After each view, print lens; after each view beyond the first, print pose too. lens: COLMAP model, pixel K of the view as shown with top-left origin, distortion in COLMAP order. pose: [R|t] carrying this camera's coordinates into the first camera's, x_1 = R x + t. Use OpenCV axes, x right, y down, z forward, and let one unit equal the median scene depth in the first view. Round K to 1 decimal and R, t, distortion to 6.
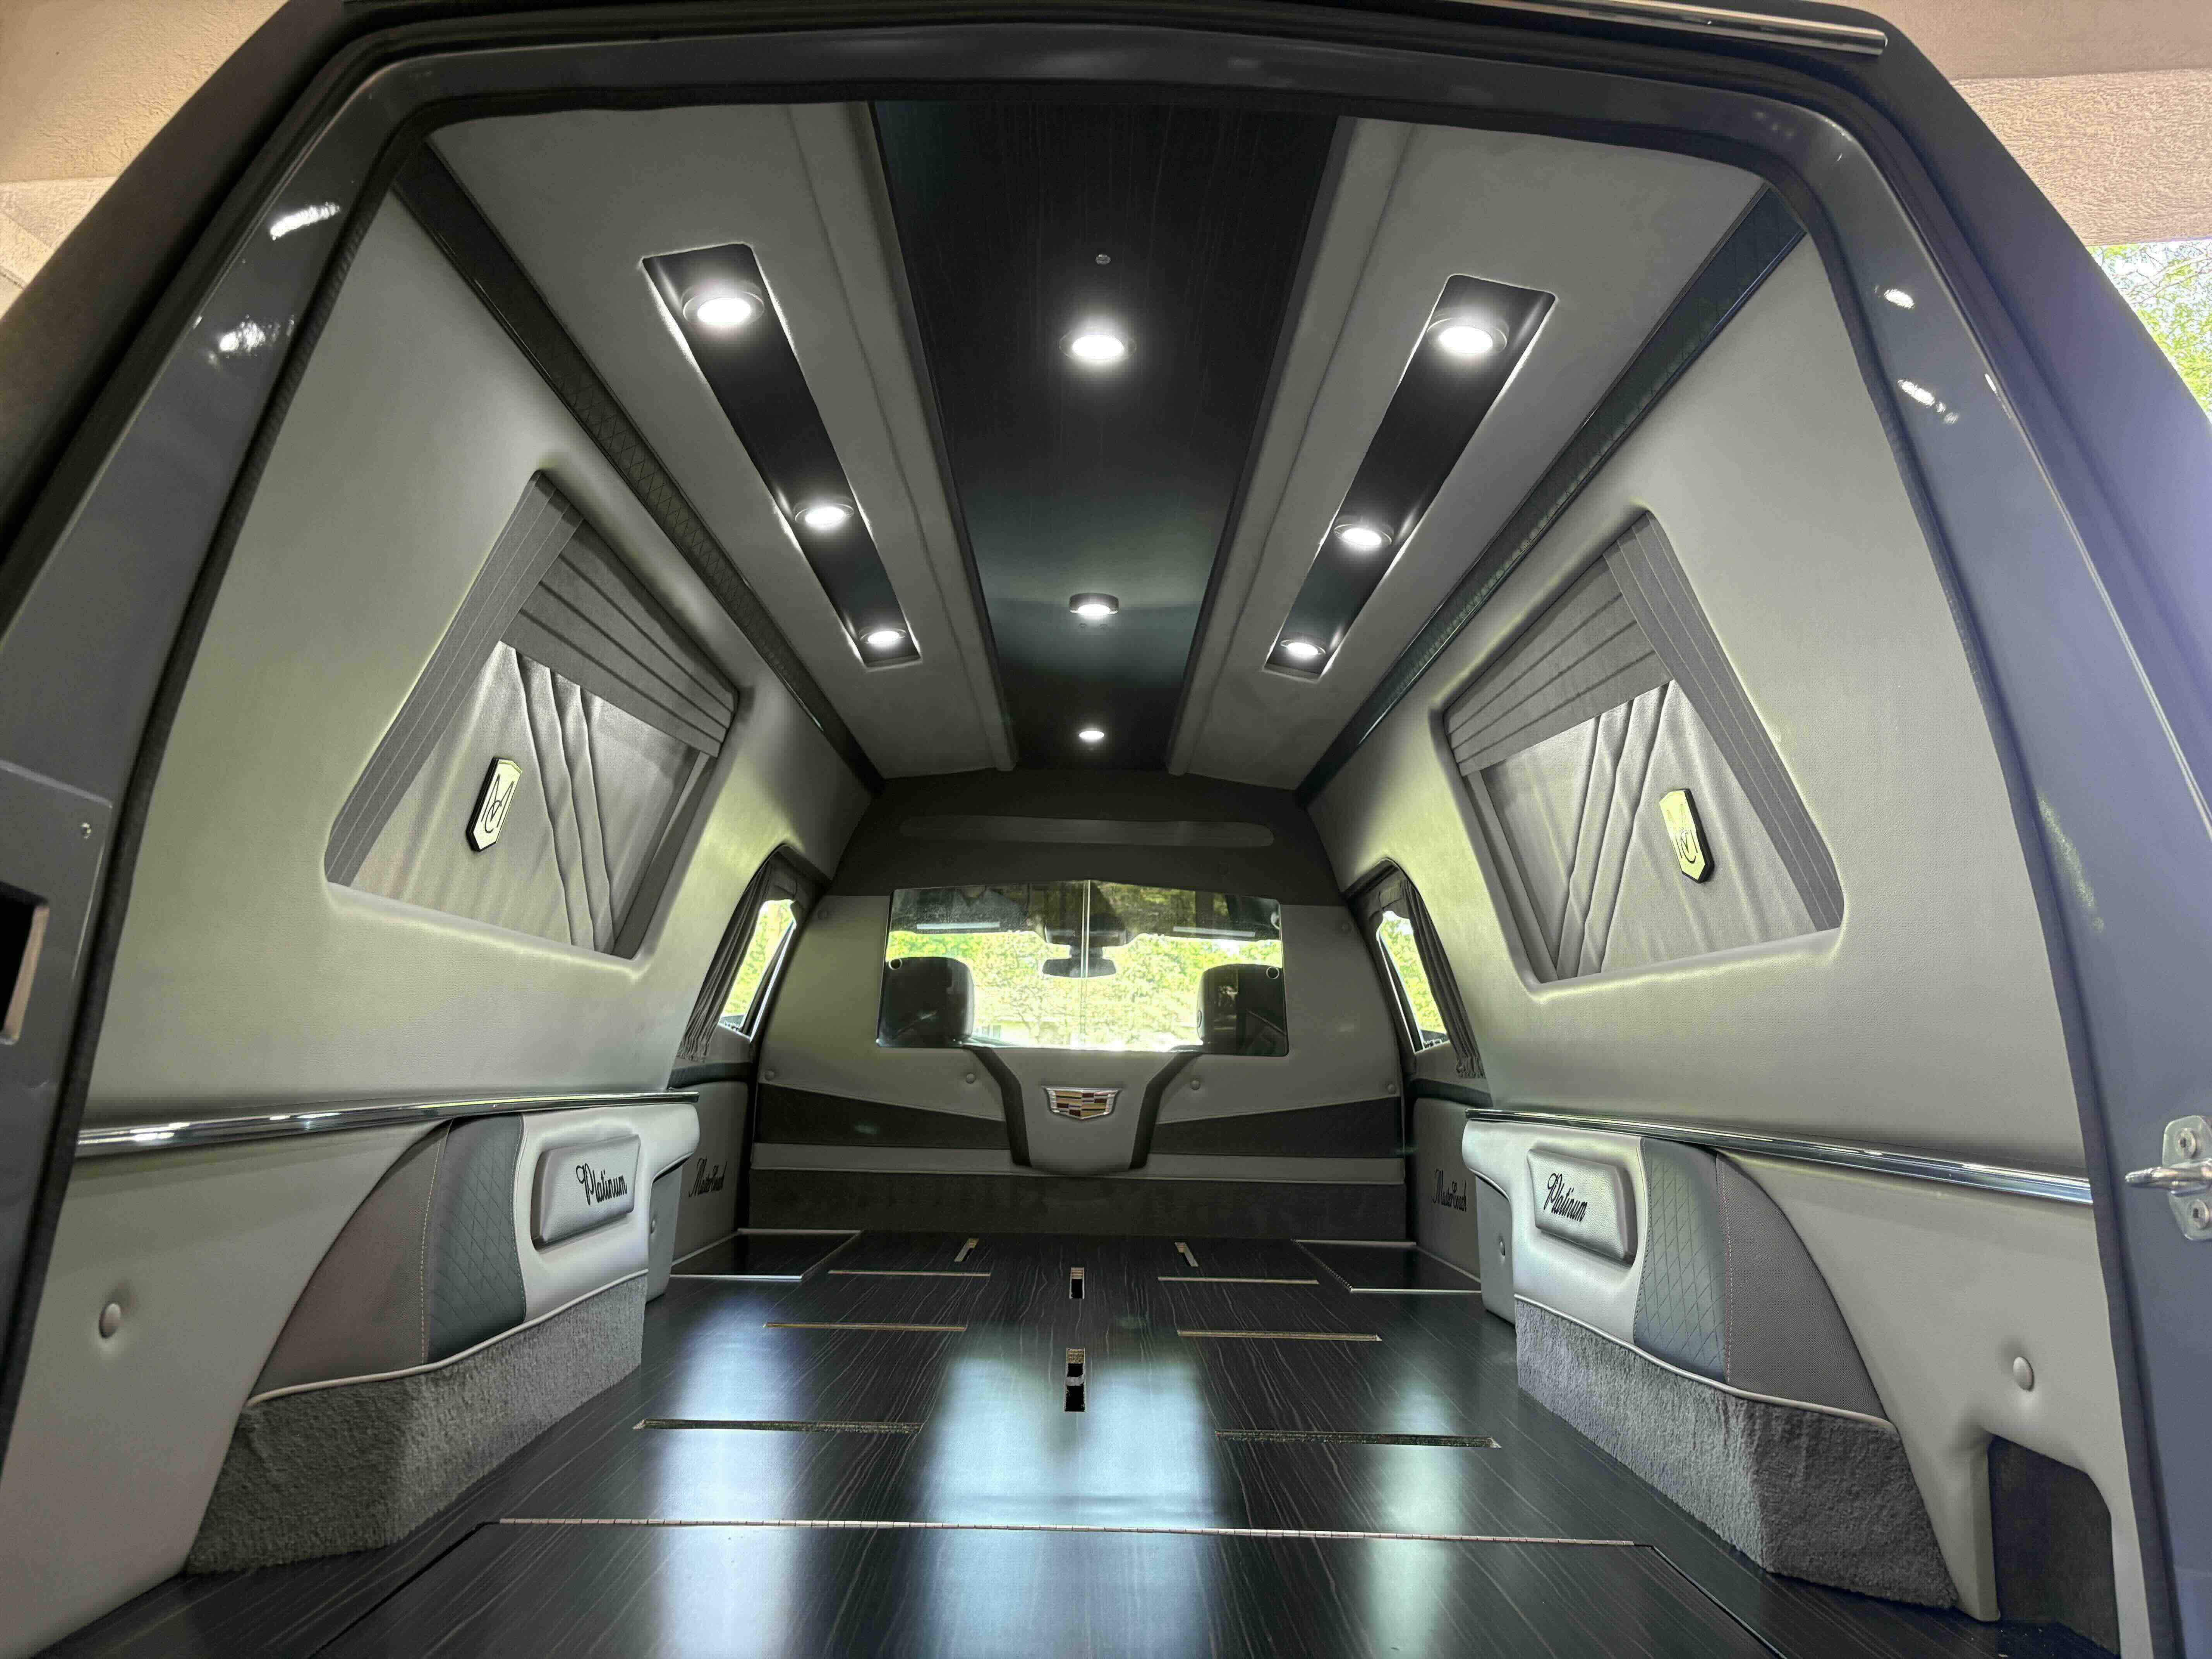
lens RADIAL K [[1667.1, 0, 1127.1], [0, 1667.1, 827.3], [0, 0, 1]] dist [0.084331, -0.101780]
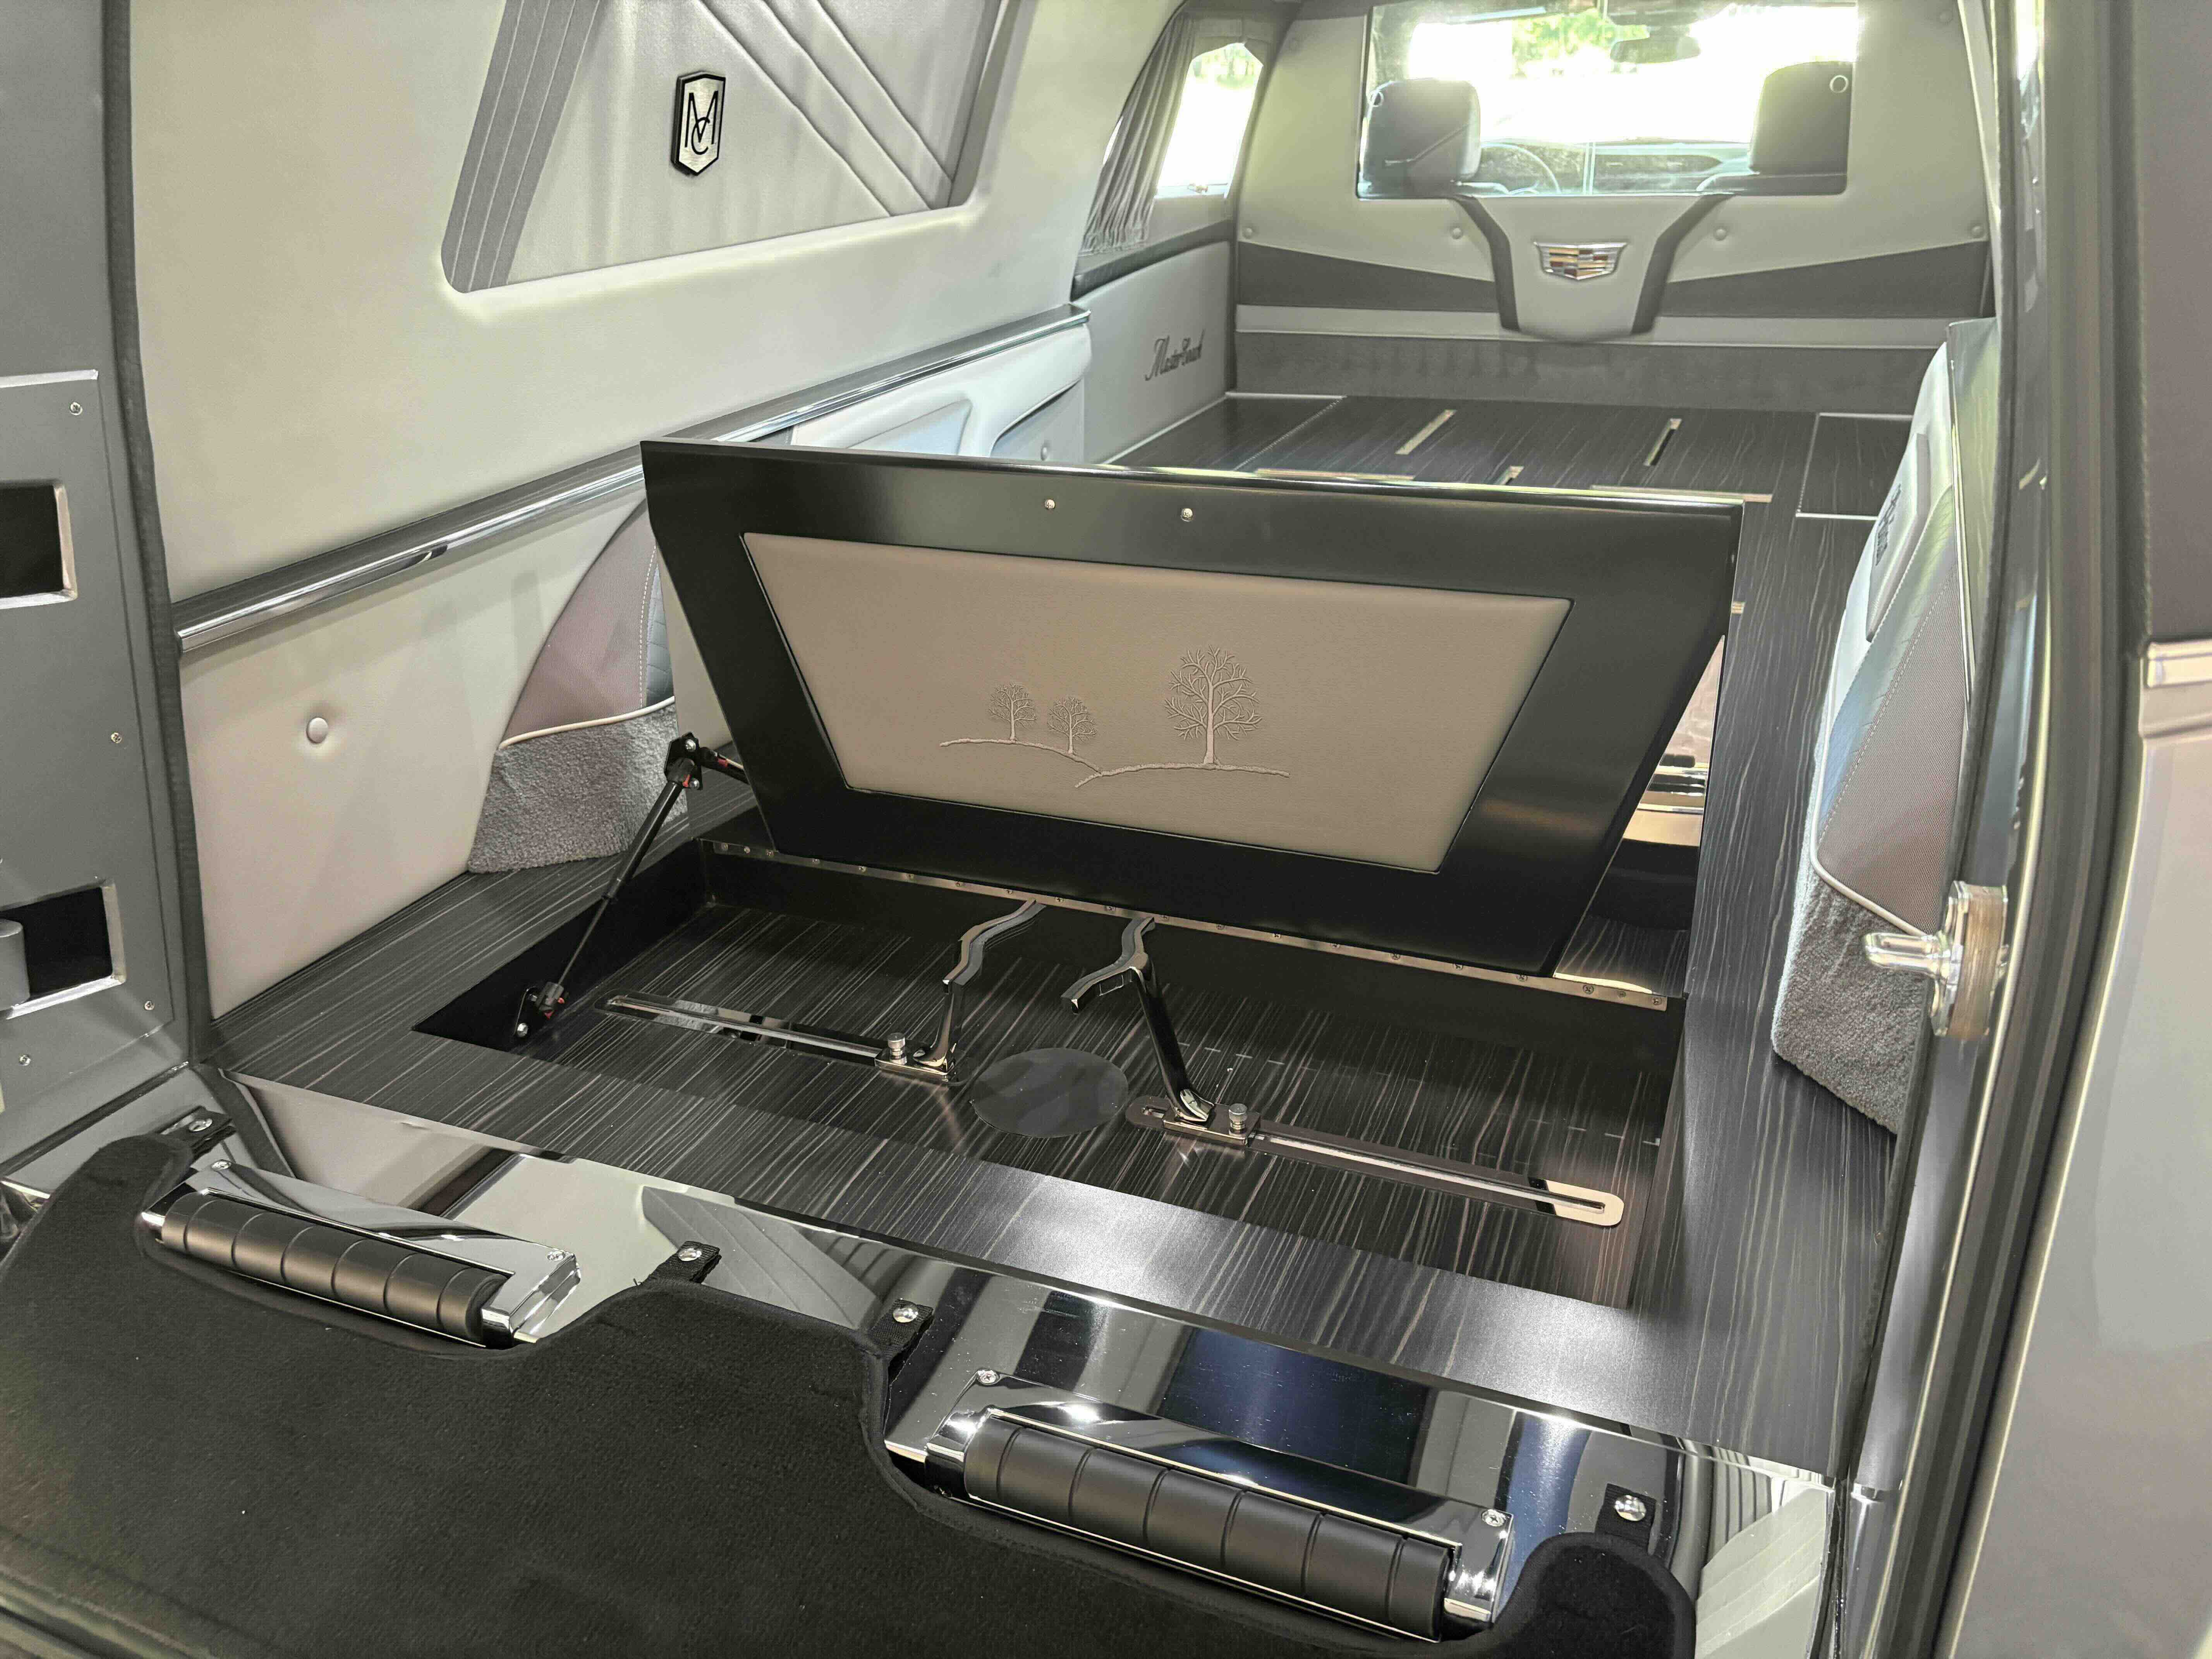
lens RADIAL K [[1686.8, 0, 1113.0], [0, 1686.8, 818.7], [0, 0, 1]] dist [0.003130, 0.039308]
pose [[0.910023, 0.118339, -0.397308, 0.244793], [0.113656, 0.850448, 0.513634, -0.126842], [0.398673, -0.512576, 0.760478, 0.114908]]
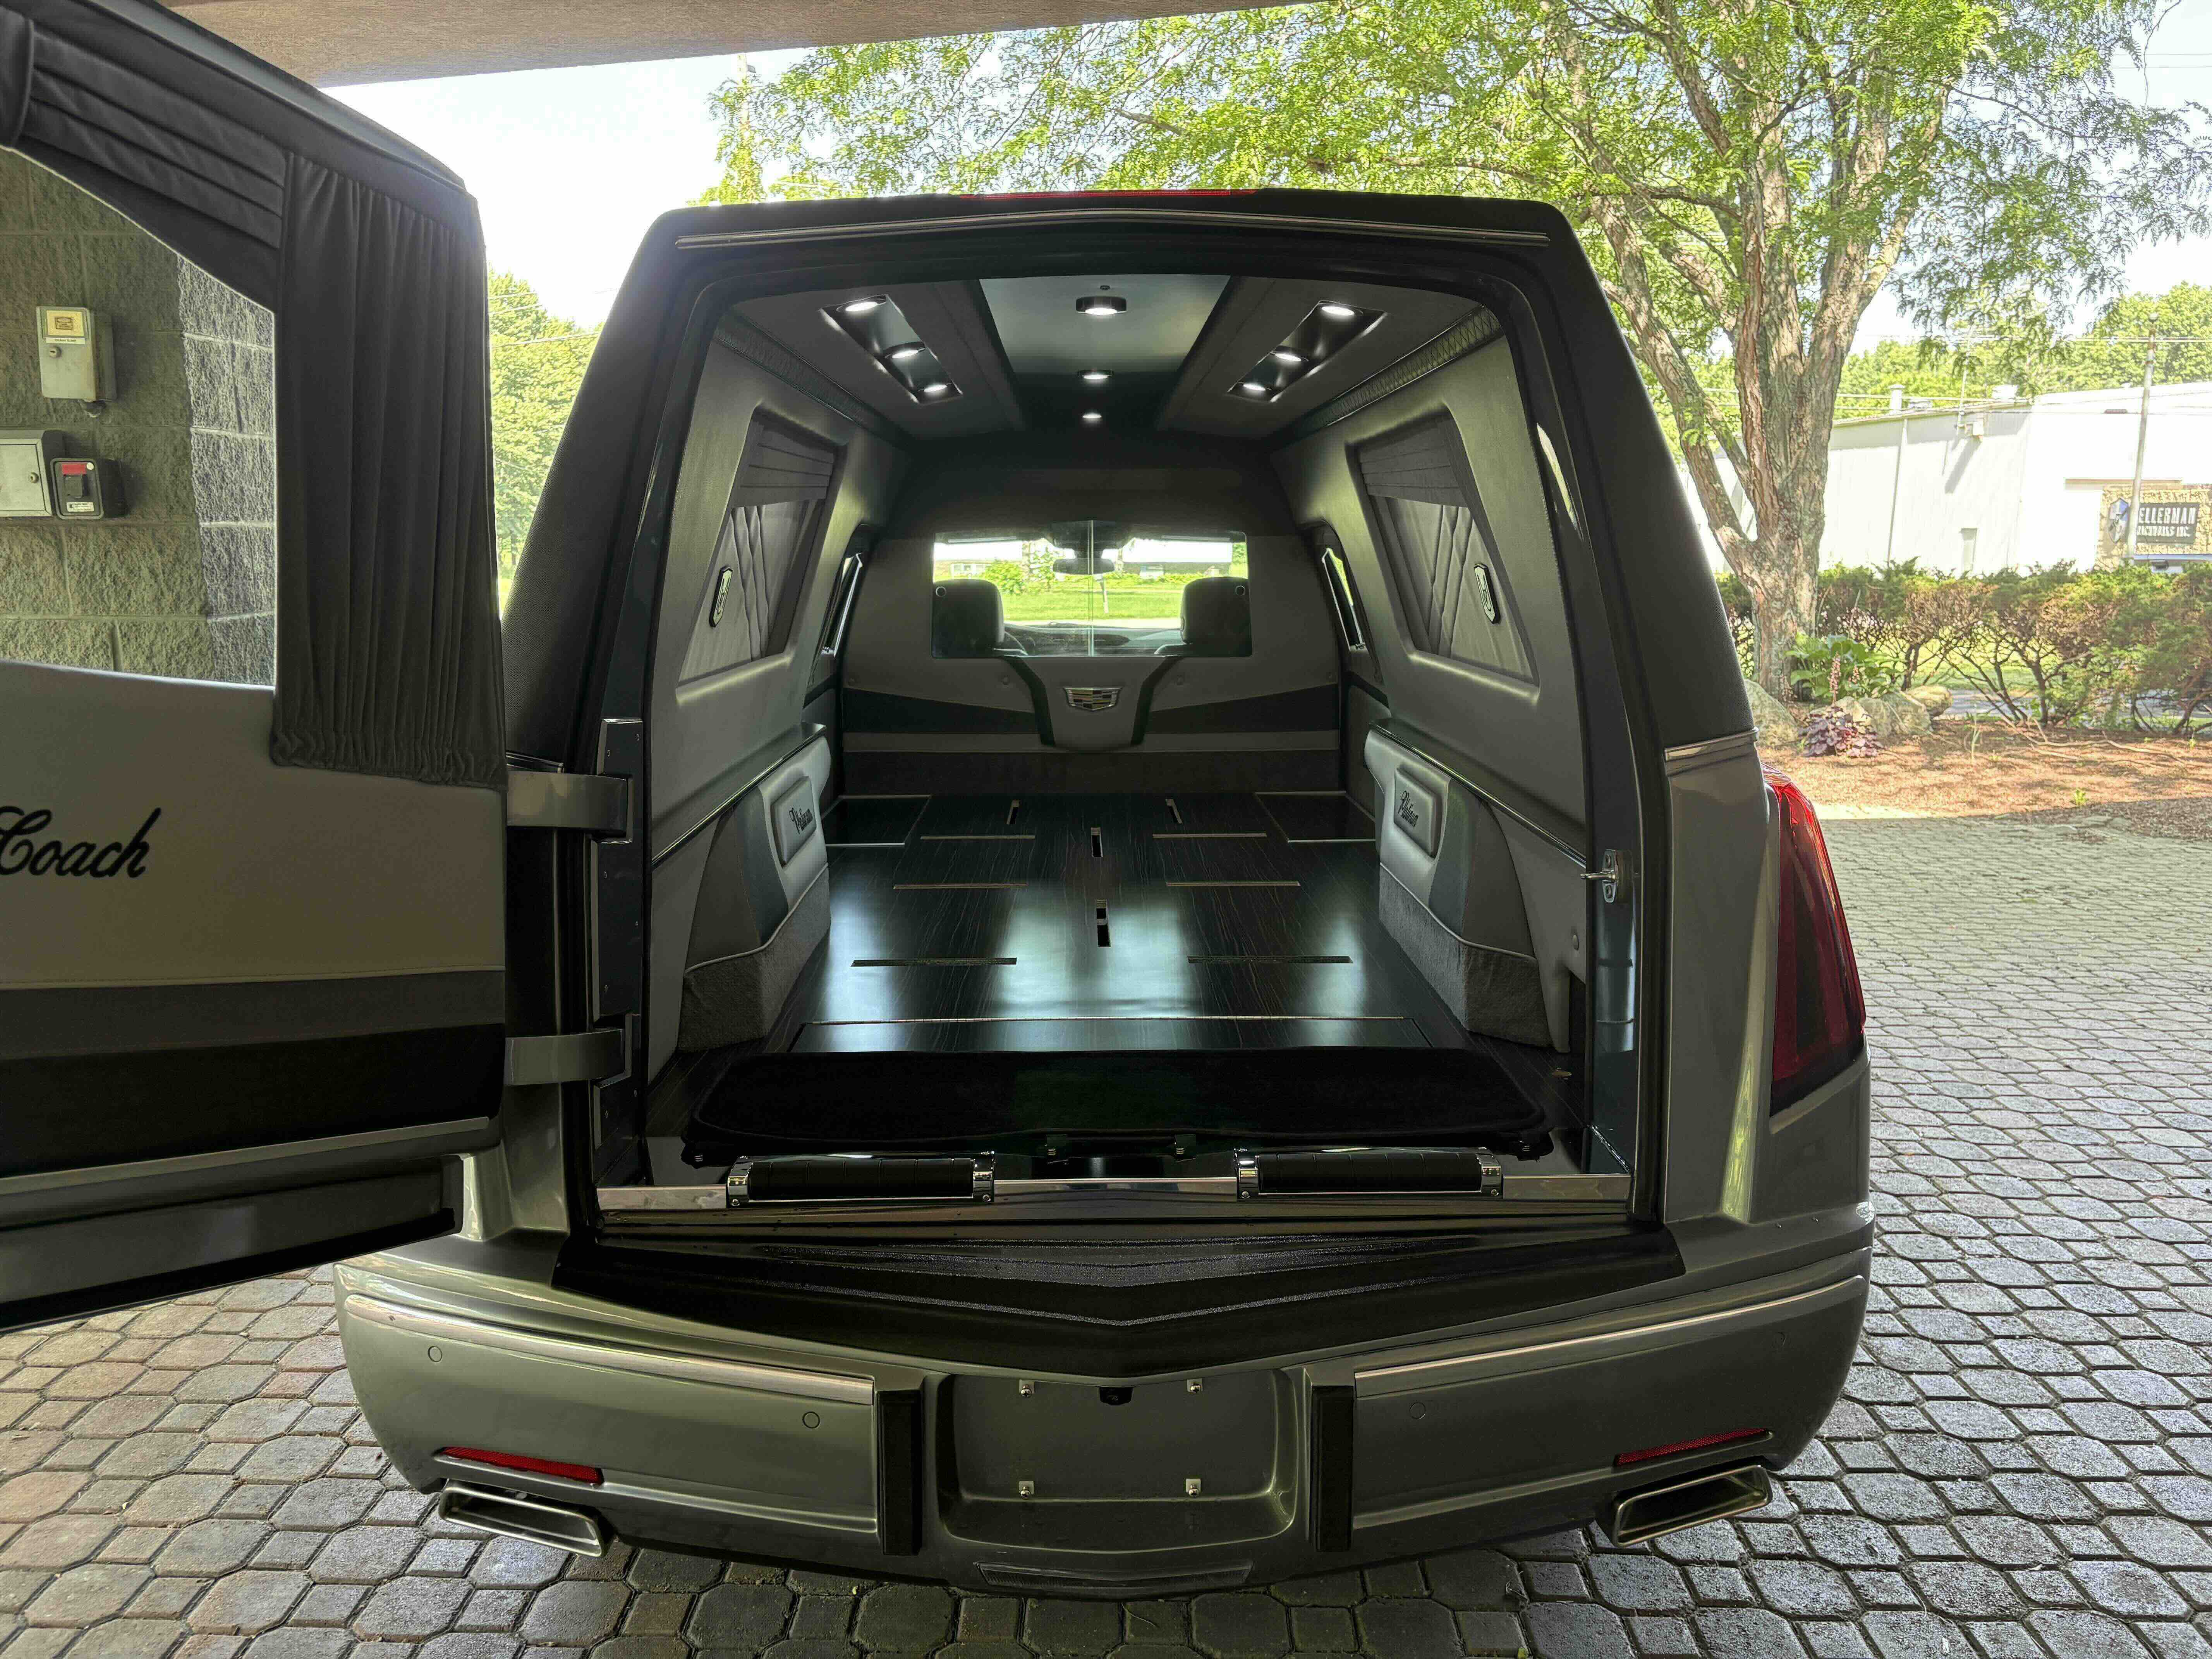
lens RADIAL K [[1658.7, 0, 1109.9], [0, 1658.7, 851.1], [0, 0, 1]] dist [0.074450, -0.086914]
pose [[0.999588, -0.026506, -0.010979, -0.004318], [0.028620, 0.947788, 0.317613, -0.231269], [0.001987, -0.317796, 0.948157, -0.462118]]
